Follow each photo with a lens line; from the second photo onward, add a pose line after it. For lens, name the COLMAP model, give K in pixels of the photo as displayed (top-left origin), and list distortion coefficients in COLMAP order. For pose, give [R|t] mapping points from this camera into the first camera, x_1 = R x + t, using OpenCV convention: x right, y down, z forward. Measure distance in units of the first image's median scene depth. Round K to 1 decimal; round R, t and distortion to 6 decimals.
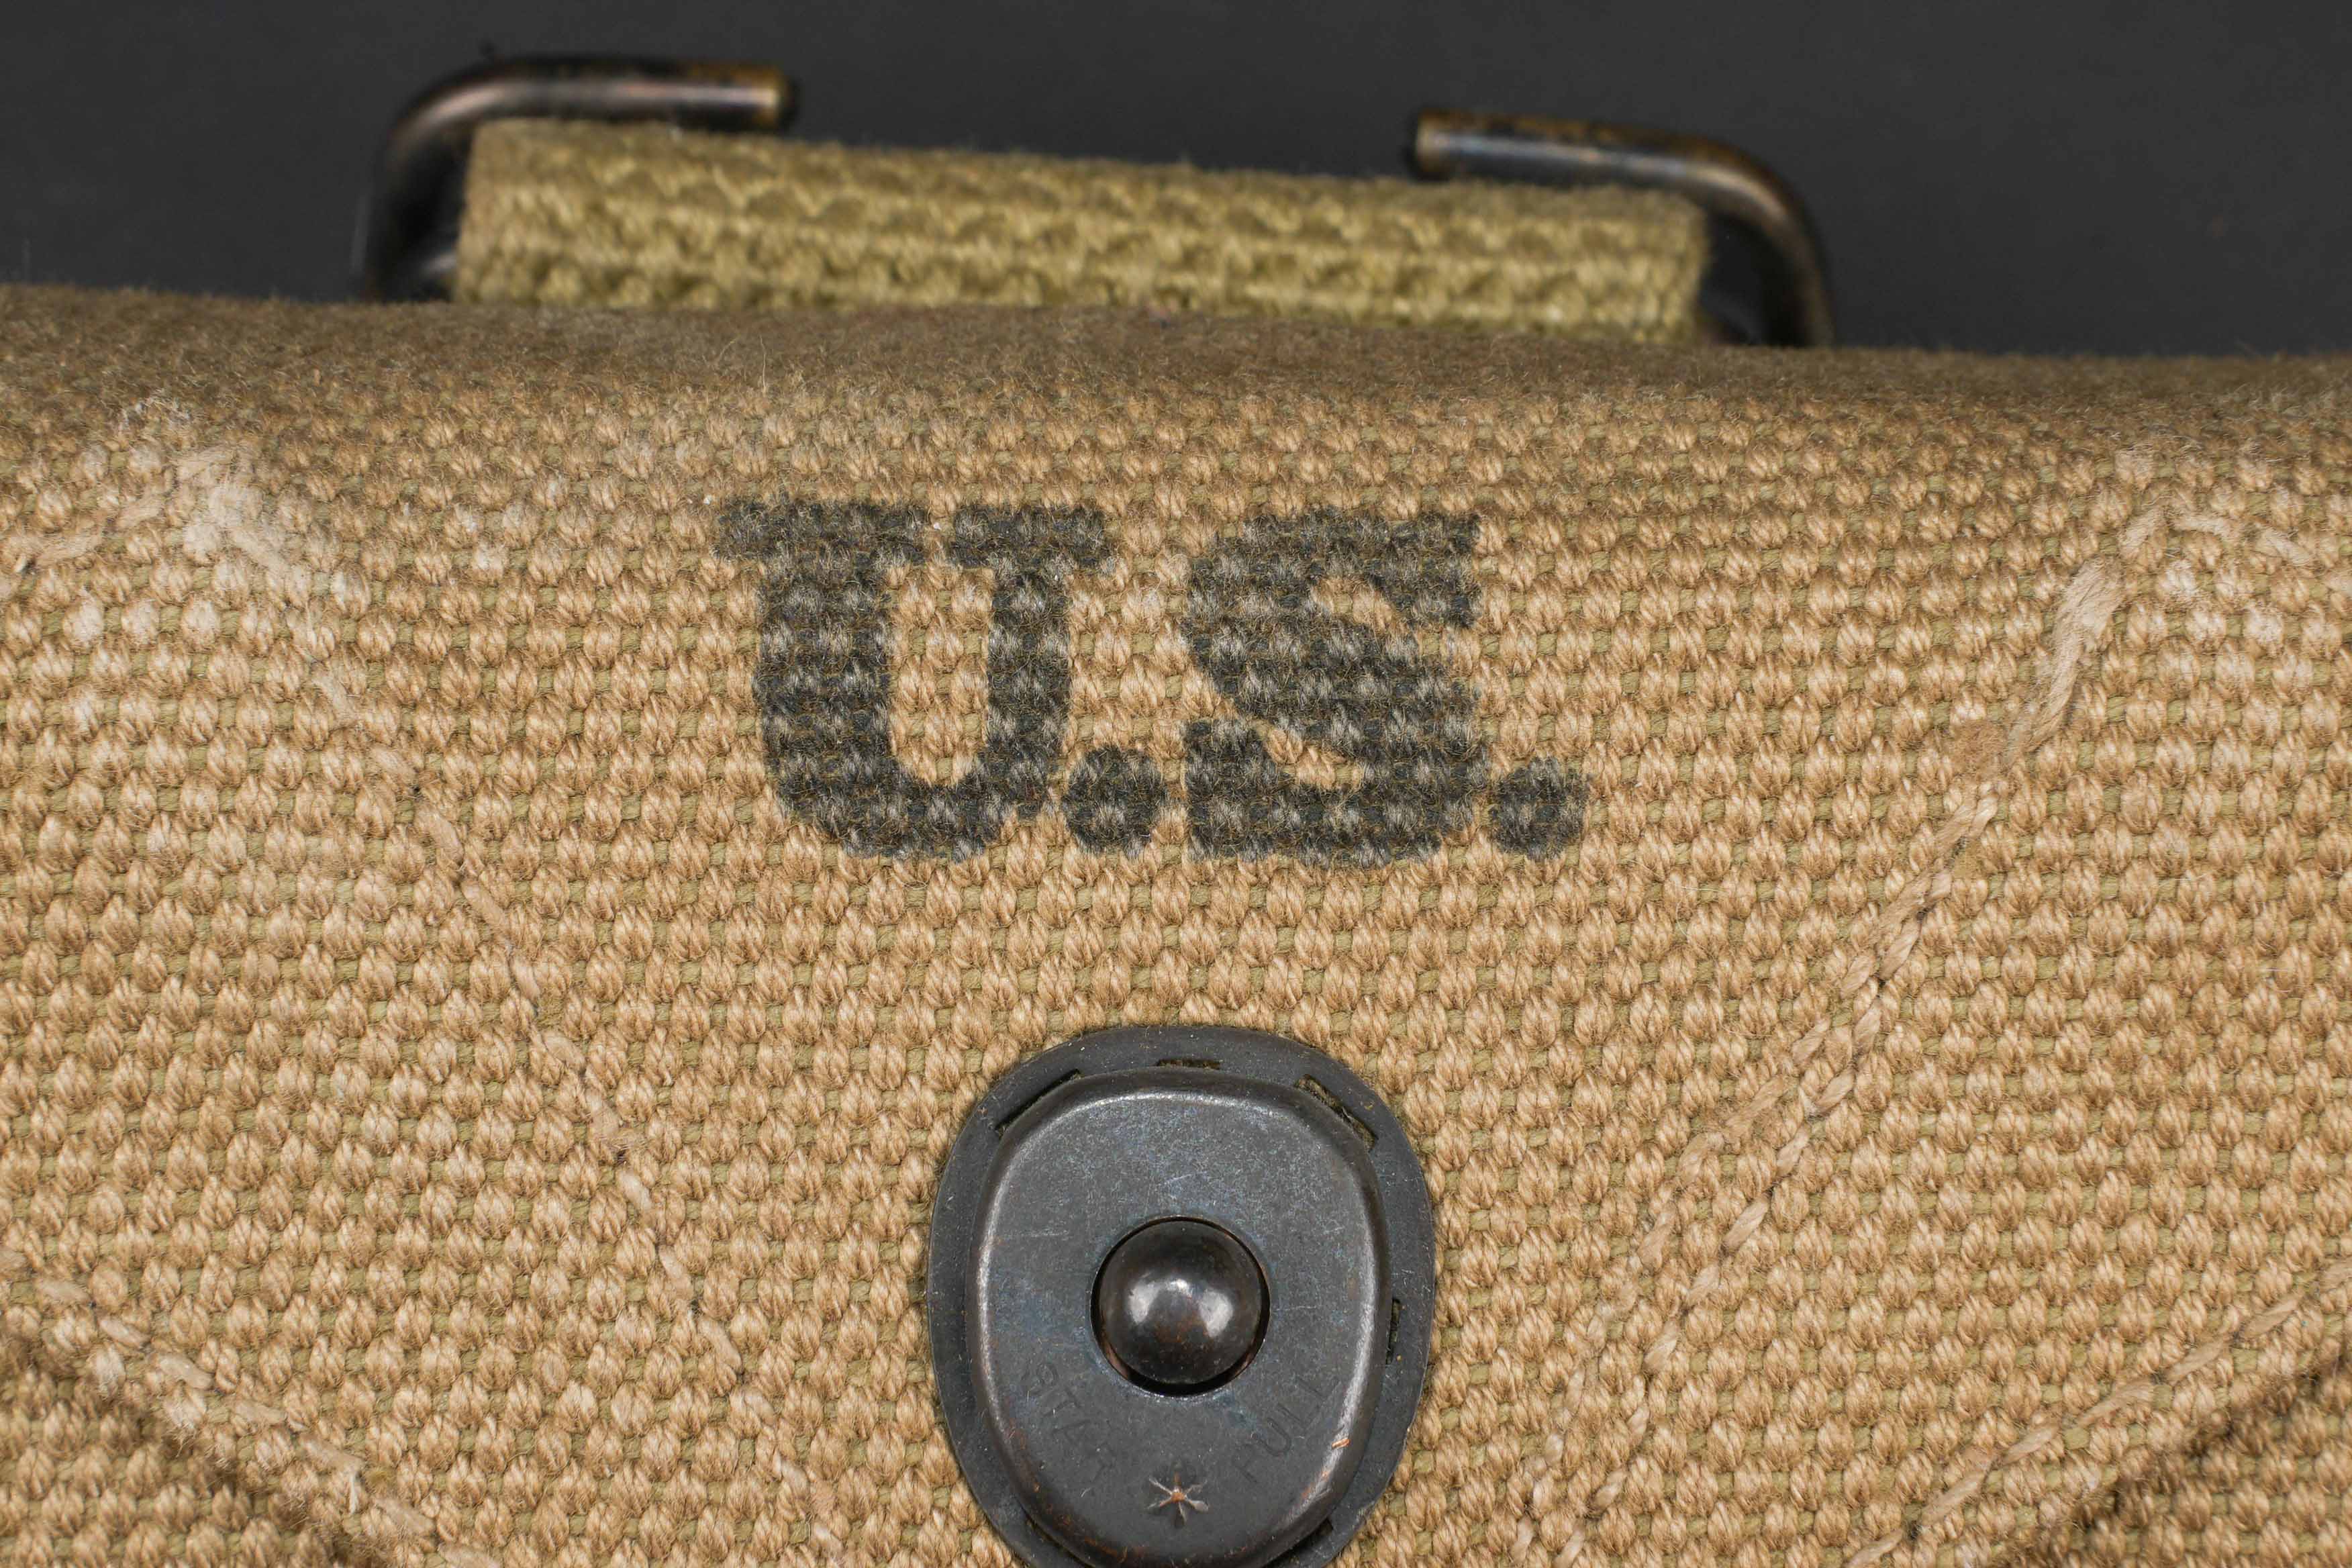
lens RADIAL K [[7690.0, 0, 1176.2], [0, 7690.0, 779.8], [0, 0, 1]] dist [0.554999, 0.000000]
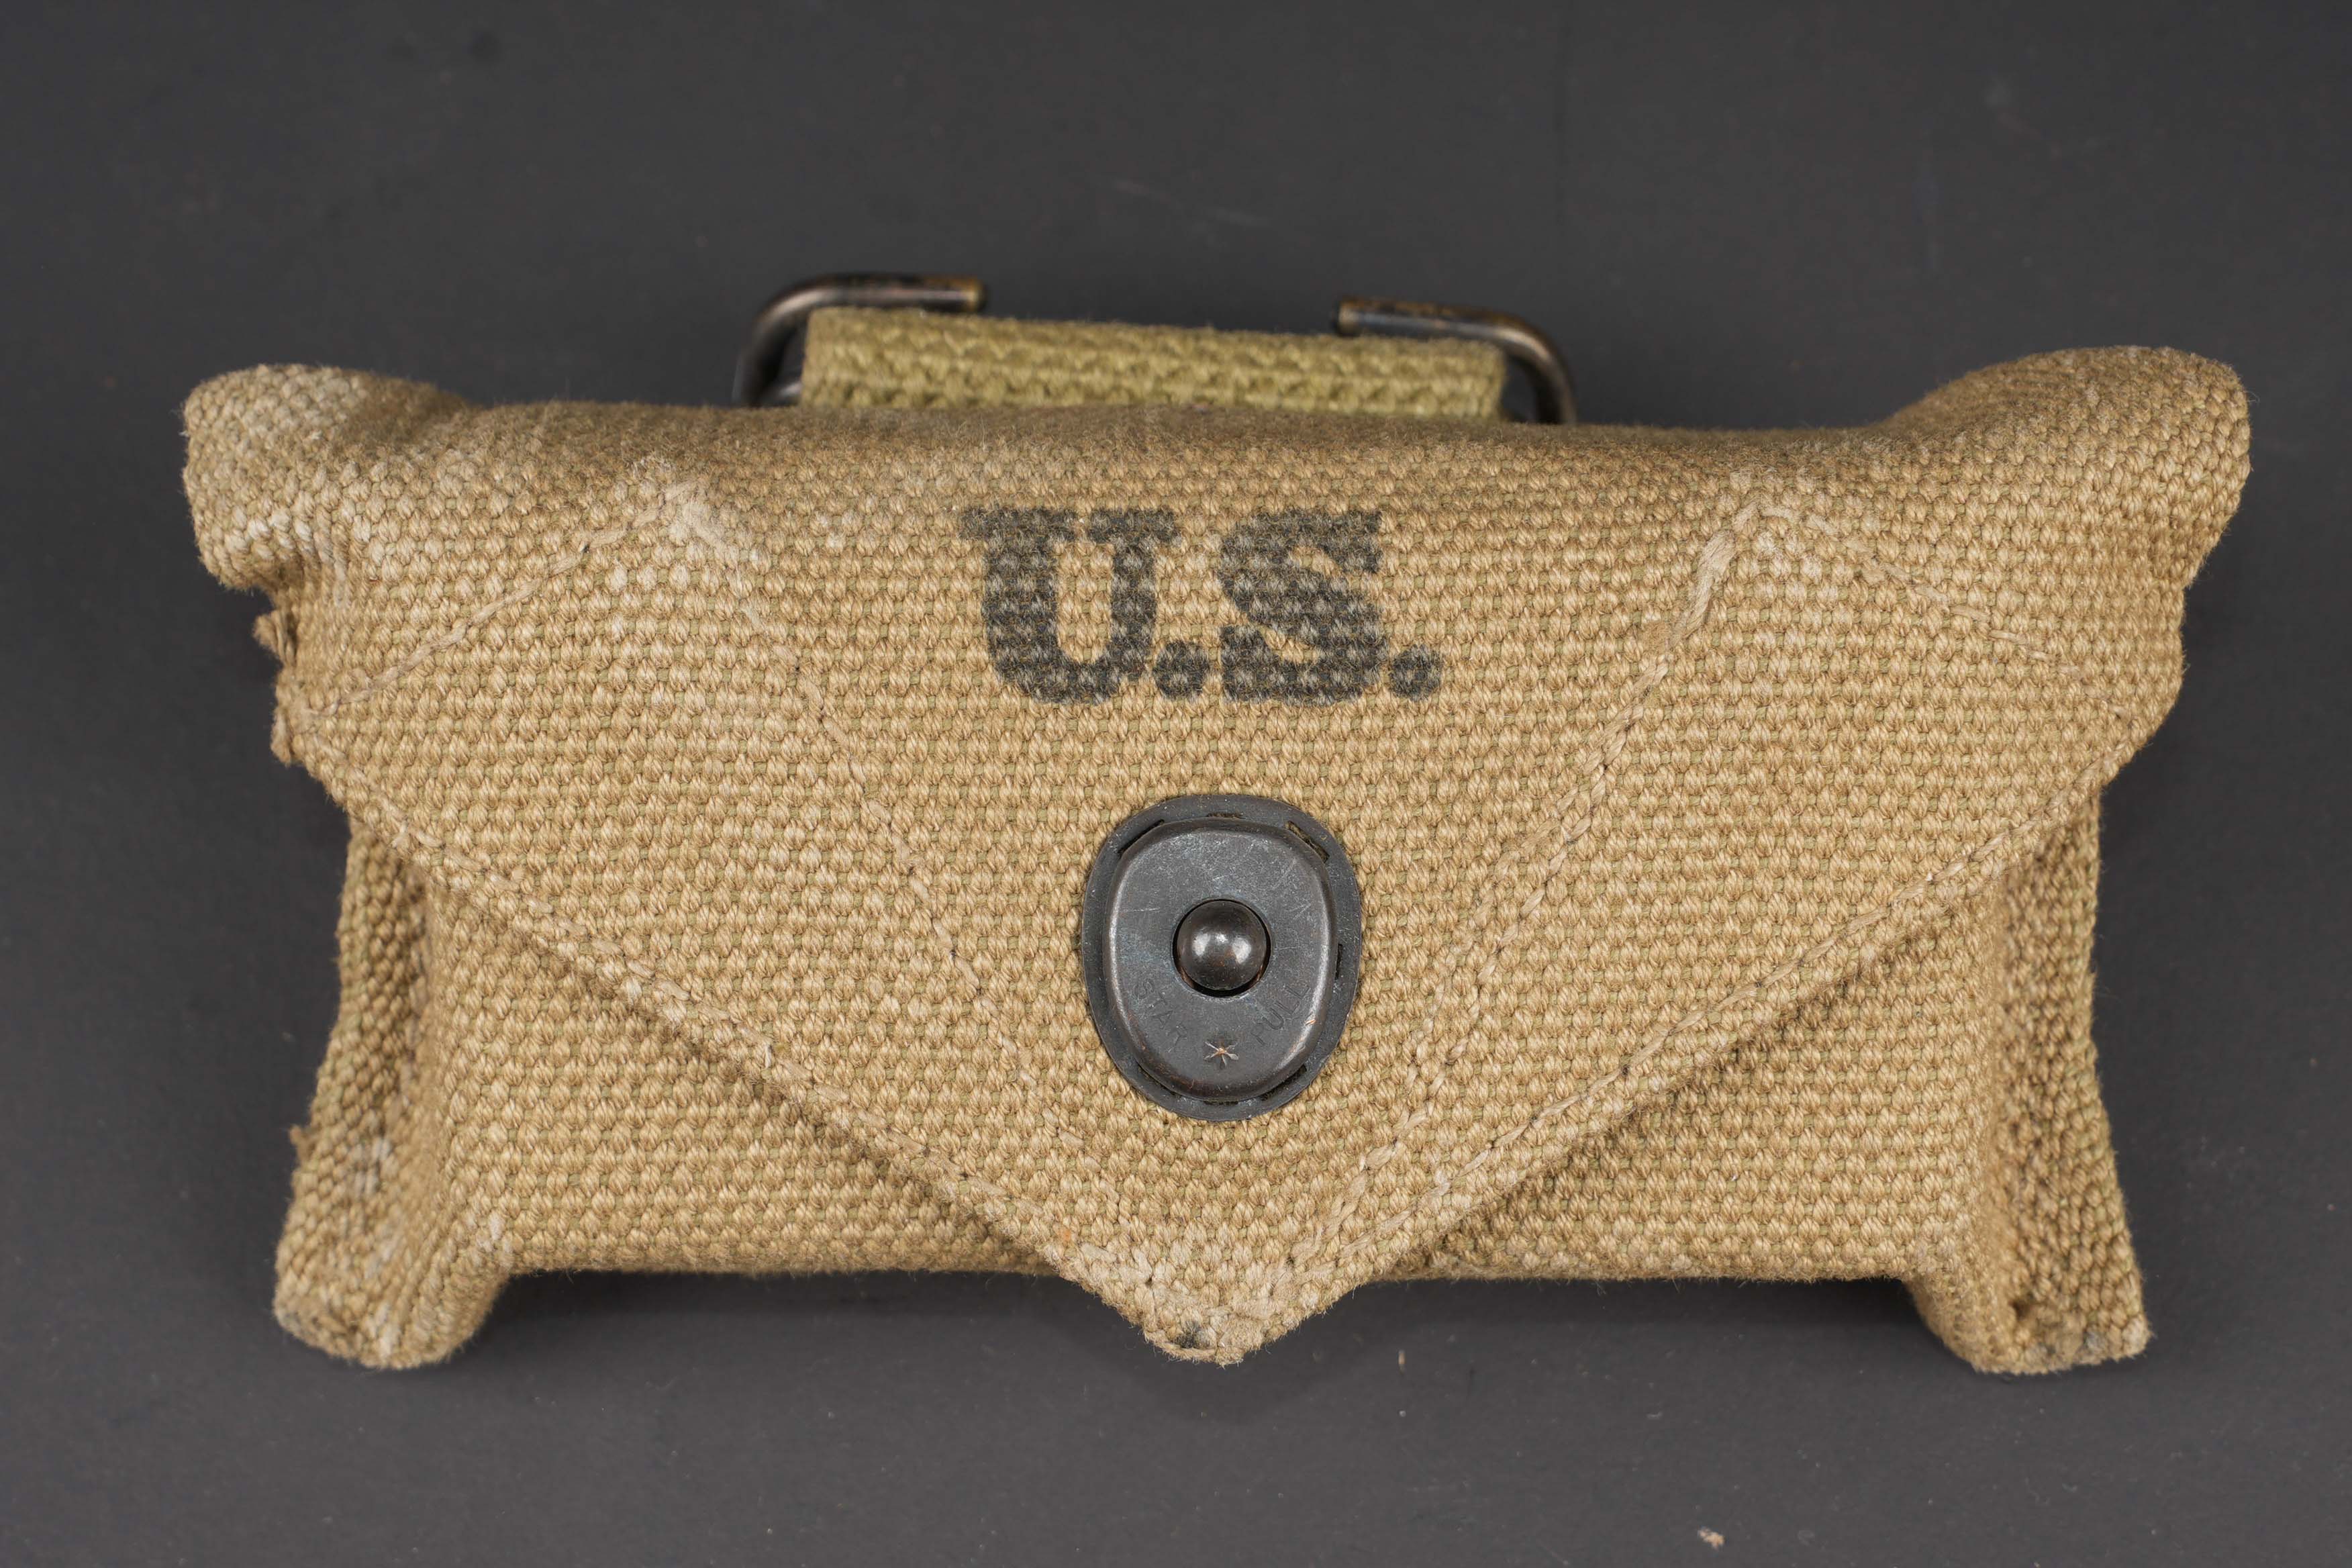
lens RADIAL K [[5459.8, 0, 1173.0], [0, 5459.8, 786.8], [0, 0, 1]] dist [0.227856, 0.000000]
pose [[0.999913, -0.011443, 0.006634, -0.018813], [0.011521, 0.999864, -0.011842, 0.044857], [-0.006498, 0.011917, 0.999908, -0.281646]]
